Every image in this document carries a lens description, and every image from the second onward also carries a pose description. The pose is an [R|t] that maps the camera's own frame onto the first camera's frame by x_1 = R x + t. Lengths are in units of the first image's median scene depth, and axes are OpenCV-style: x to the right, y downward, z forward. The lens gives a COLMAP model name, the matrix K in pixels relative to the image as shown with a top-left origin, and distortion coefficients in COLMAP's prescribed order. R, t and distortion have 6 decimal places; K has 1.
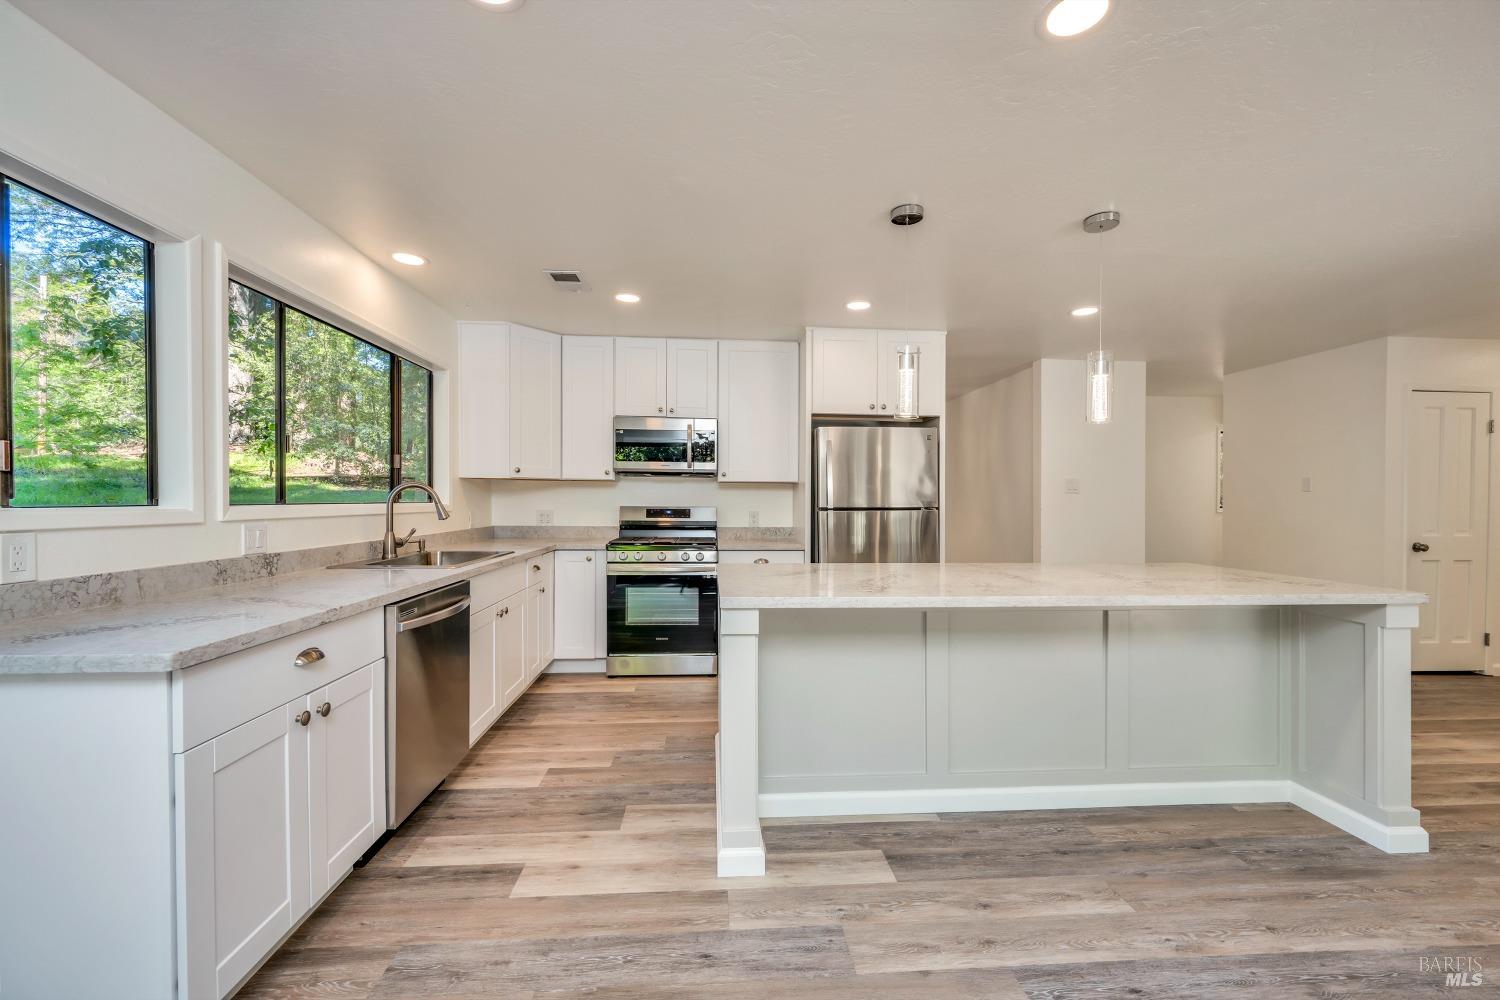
lens RADIAL K [[602.9, 0, 750.0], [0, 602.9, 500.0], [0, 0, 1]] dist [0.000874, 0.000302]
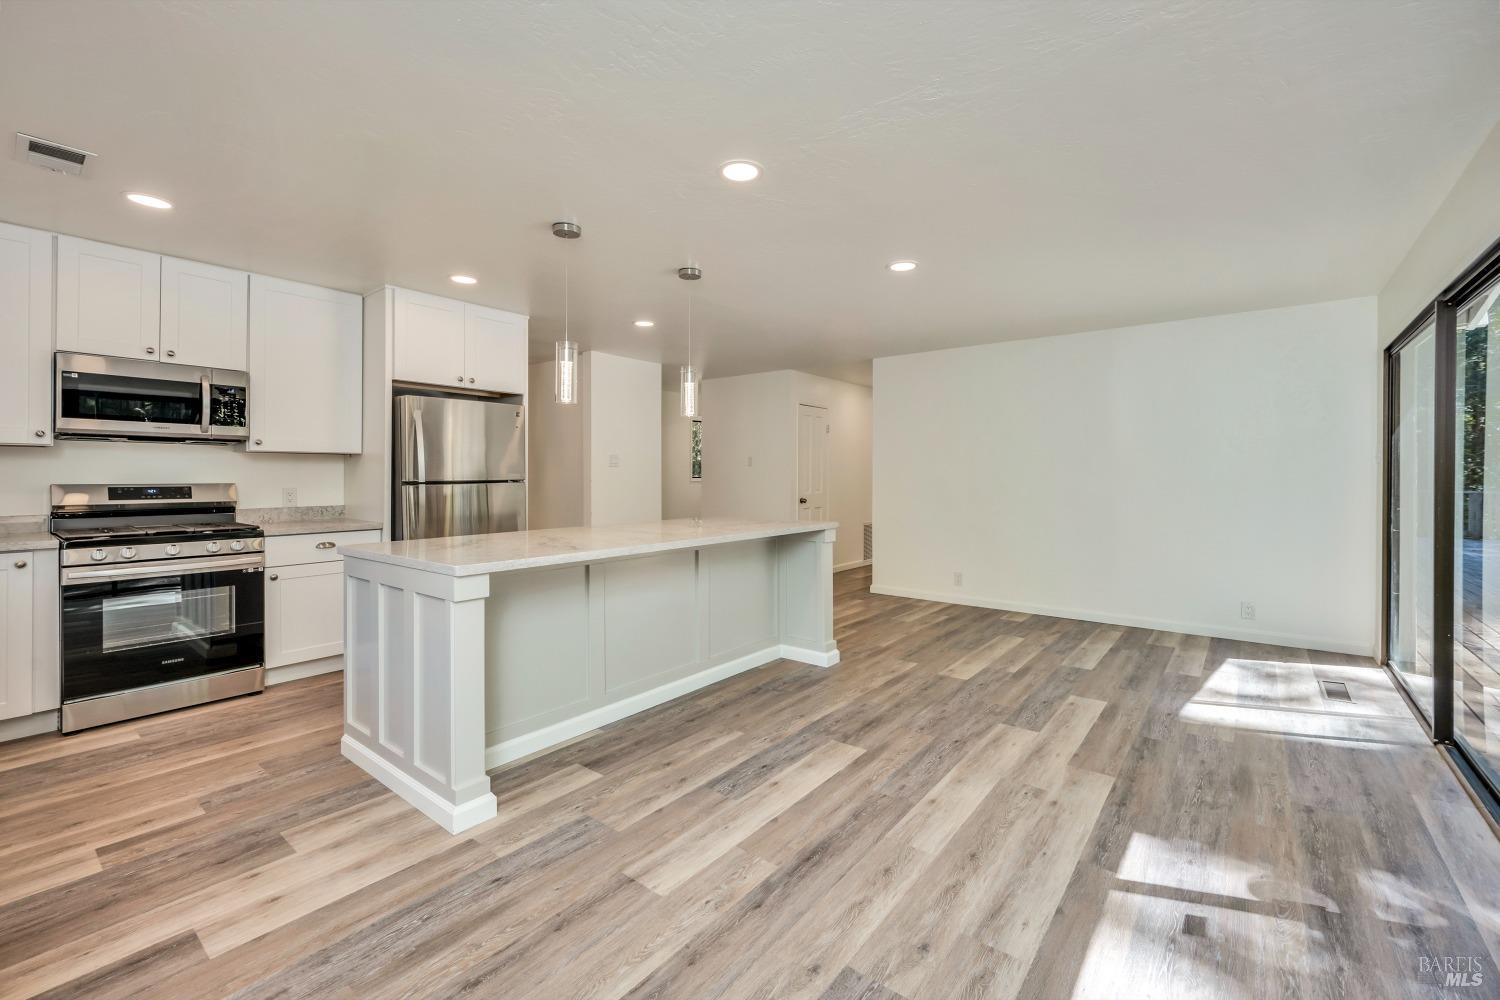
lens RADIAL K [[634.4, 0, 751.5], [0, 634.4, 470.3], [0, 0, 1]] dist [0.000642, 0.000272]
pose [[0.676655, -0.001338, 0.736299, -0.419631], [0.004439, 0.999988, -0.002262, -0.000649], [-0.736287, 0.004798, 0.676653, -0.102041]]
